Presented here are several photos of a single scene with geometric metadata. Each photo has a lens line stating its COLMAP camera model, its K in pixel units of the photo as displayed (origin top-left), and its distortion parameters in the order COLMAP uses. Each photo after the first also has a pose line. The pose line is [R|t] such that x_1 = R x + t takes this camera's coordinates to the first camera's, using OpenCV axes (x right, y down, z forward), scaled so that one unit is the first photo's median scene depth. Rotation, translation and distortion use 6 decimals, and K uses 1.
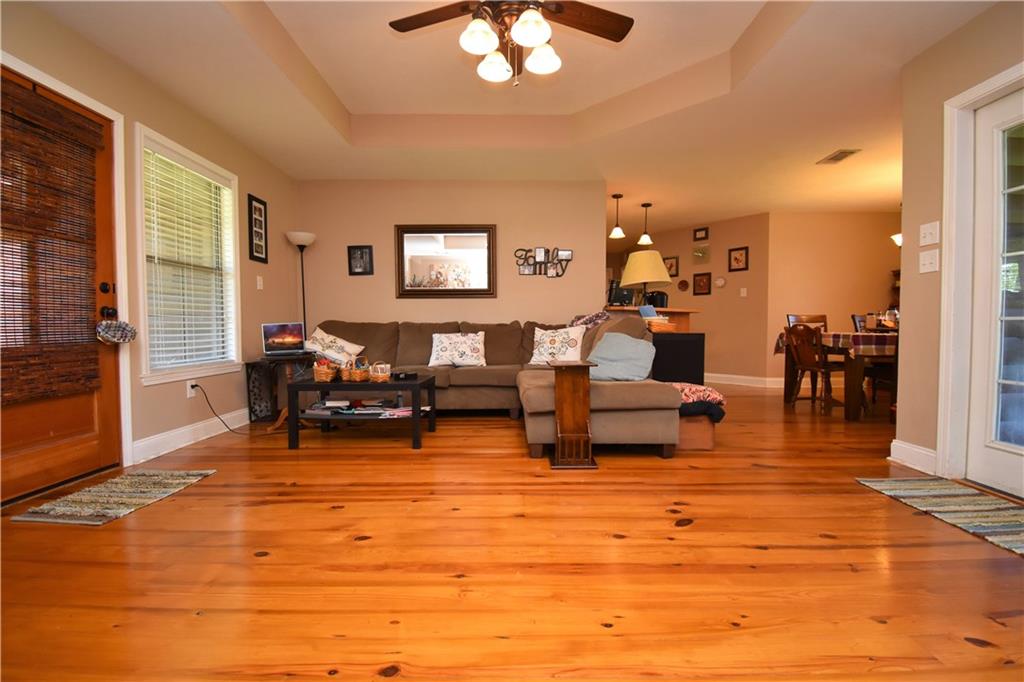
lens RADIAL K [[452.9, 0, 519.9], [0, 452.9, 344.5], [0, 0, 1]] dist [0.015164, -0.024195]
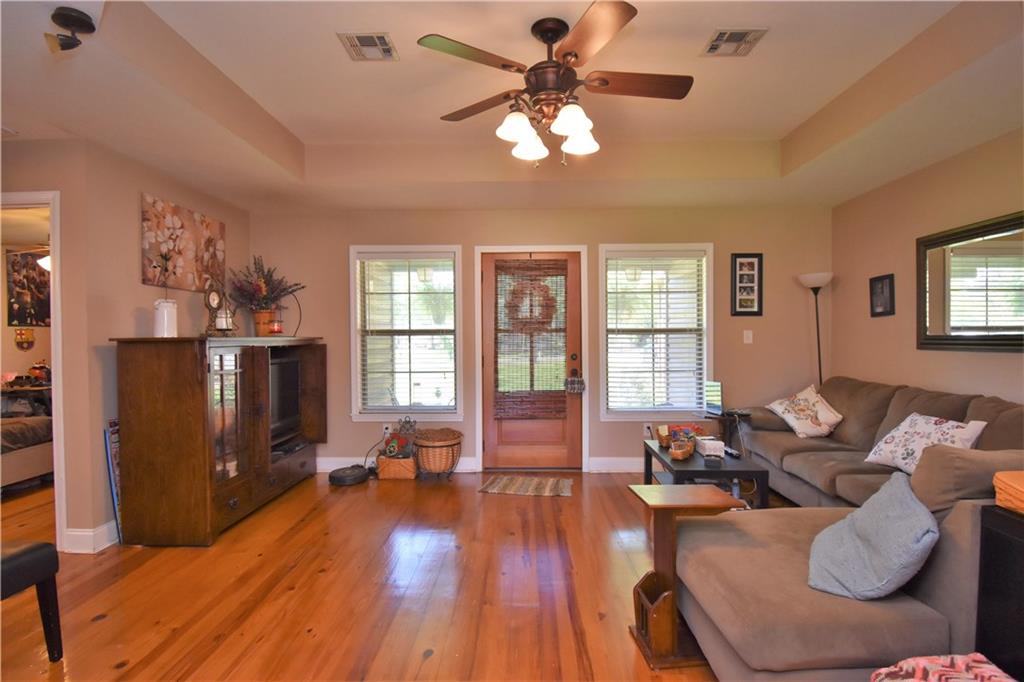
lens RADIAL K [[518.4, 0, 515.2], [0, 518.4, 339.4], [0, 0, 1]] dist [0.000277, -0.000484]
pose [[-0.029247, 0.007591, -0.999543, 0.597752], [-0.032923, 0.999421, 0.008553, -0.125582], [0.999030, 0.033158, -0.028980, 0.530842]]
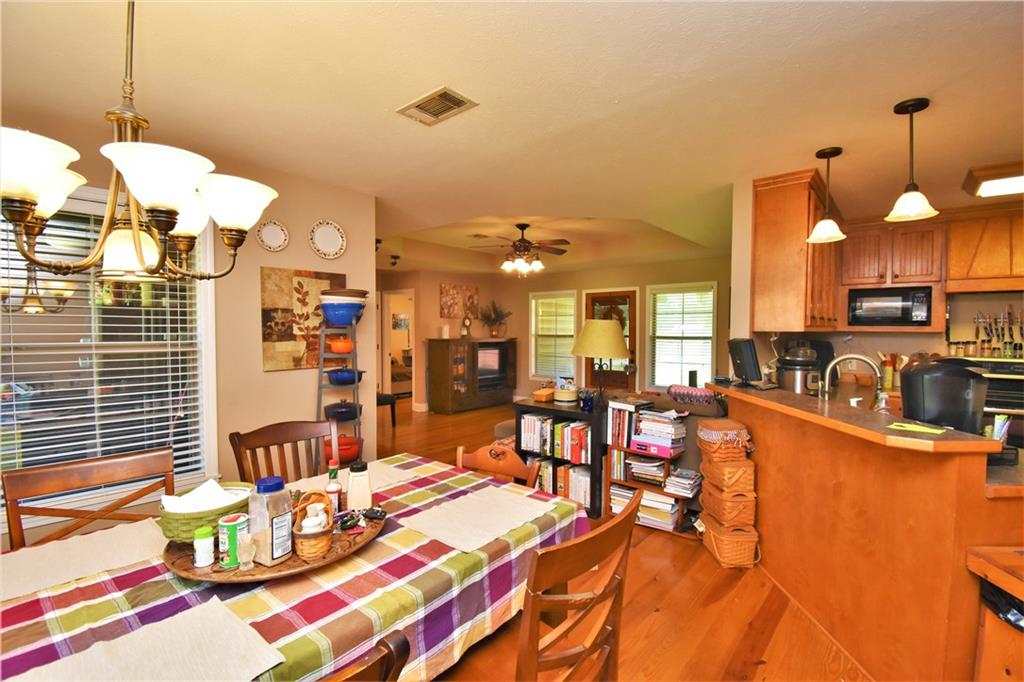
lens RADIAL K [[452.9, 0, 519.9], [0, 452.9, 344.5], [0, 0, 1]] dist [0.015164, -0.024195]
pose [[-0.653604, 0.023922, -0.756459, 1.134425], [-0.031729, 0.997756, 0.058967, -0.215645], [0.756171, 0.062543, -0.651378, 1.649897]]
